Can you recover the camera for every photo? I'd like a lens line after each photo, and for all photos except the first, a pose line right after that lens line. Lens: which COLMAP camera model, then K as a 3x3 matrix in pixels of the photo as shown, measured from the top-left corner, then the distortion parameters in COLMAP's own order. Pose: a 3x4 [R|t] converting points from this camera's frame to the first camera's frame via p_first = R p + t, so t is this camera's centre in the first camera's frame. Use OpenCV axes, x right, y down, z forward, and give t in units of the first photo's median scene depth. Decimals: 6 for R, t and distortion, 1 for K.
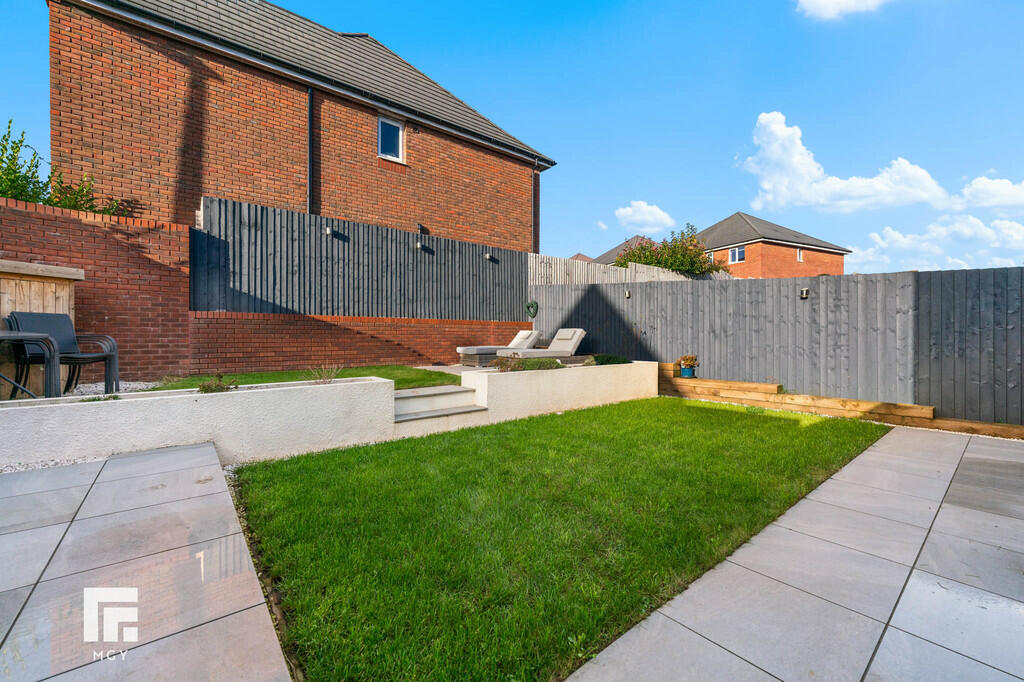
lens RADIAL K [[412.5, 0, 507.0], [0, 412.5, 337.0], [0, 0, 1]] dist [0.000624, -0.000530]
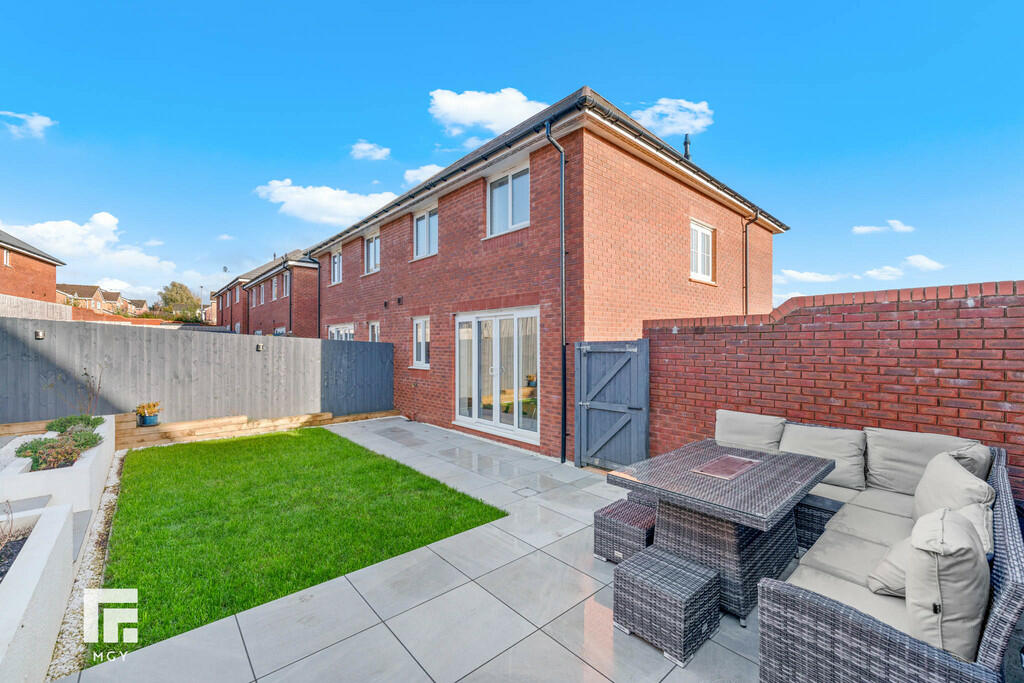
lens RADIAL K [[412.2, 0, 512.0], [0, 412.2, 341.5], [0, 0, 1]] dist [-0.001090, -0.000179]
pose [[-0.051172, 0.005885, 0.998673, -0.596201], [0.005279, 0.999970, -0.005622, -0.092940], [-0.998676, 0.004984, -0.051202, 0.179970]]
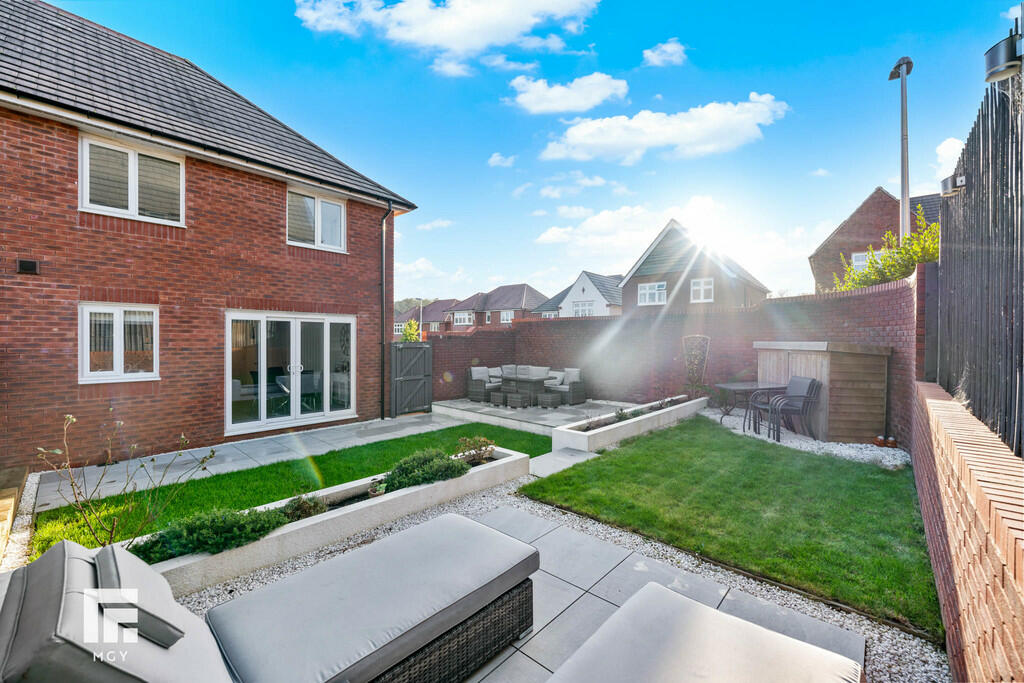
lens RADIAL K [[407.6, 0, 509.7], [0, 407.6, 339.3], [0, 0, 1]] dist [-0.001510, -0.000333]
pose [[-0.988562, -0.006127, -0.150690, 0.044402], [-0.007279, 0.999948, 0.007093, -0.117288], [0.150639, 0.008108, -0.988556, 1.380480]]
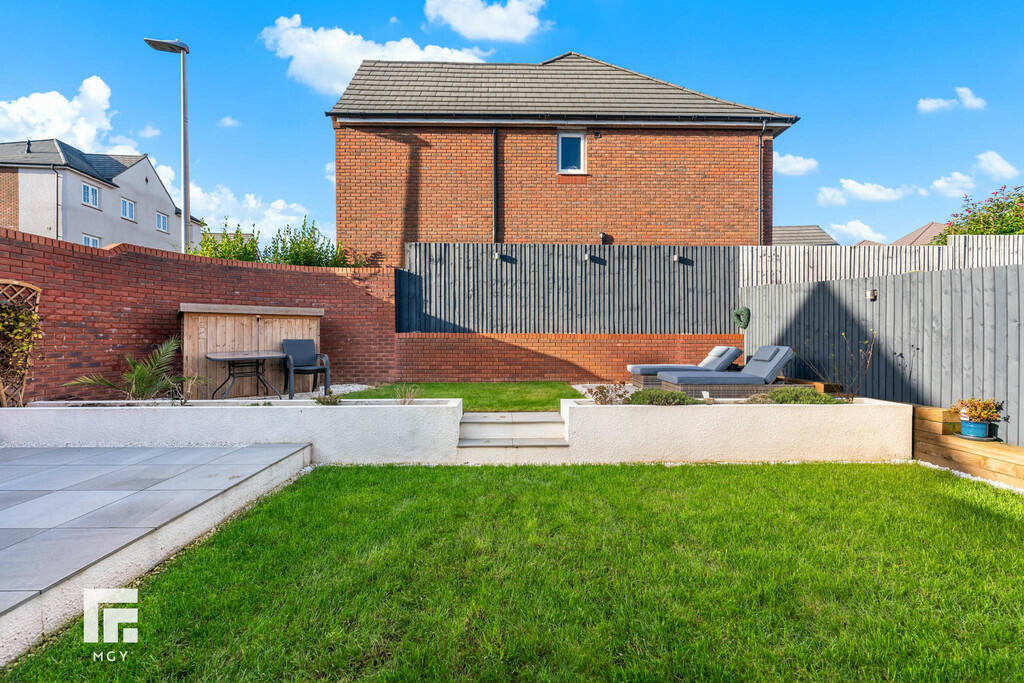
lens RADIAL K [[412.2, 0, 512.0], [0, 412.2, 341.5], [0, 0, 1]] dist [-0.001090, -0.000179]
pose [[0.793573, 0.003983, -0.608462, 0.275697], [-0.001779, 0.999989, 0.004227, -0.036089], [0.608473, -0.002272, 0.793572, 0.162268]]
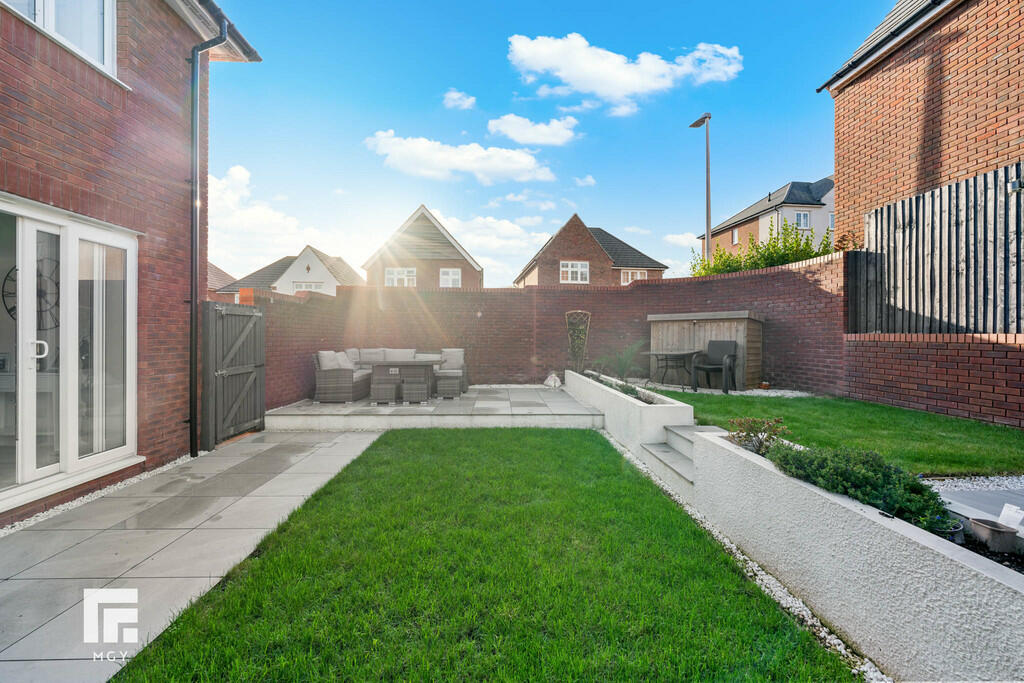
lens RADIAL K [[412.5, 0, 507.0], [0, 412.5, 337.5], [0, 0, 1]] dist [0.000624, -0.000530]
pose [[-0.600530, -0.001688, -0.799600, 0.472716], [-0.009683, 0.999940, 0.005161, -0.044116], [0.799543, 0.010842, -0.600510, 0.814797]]
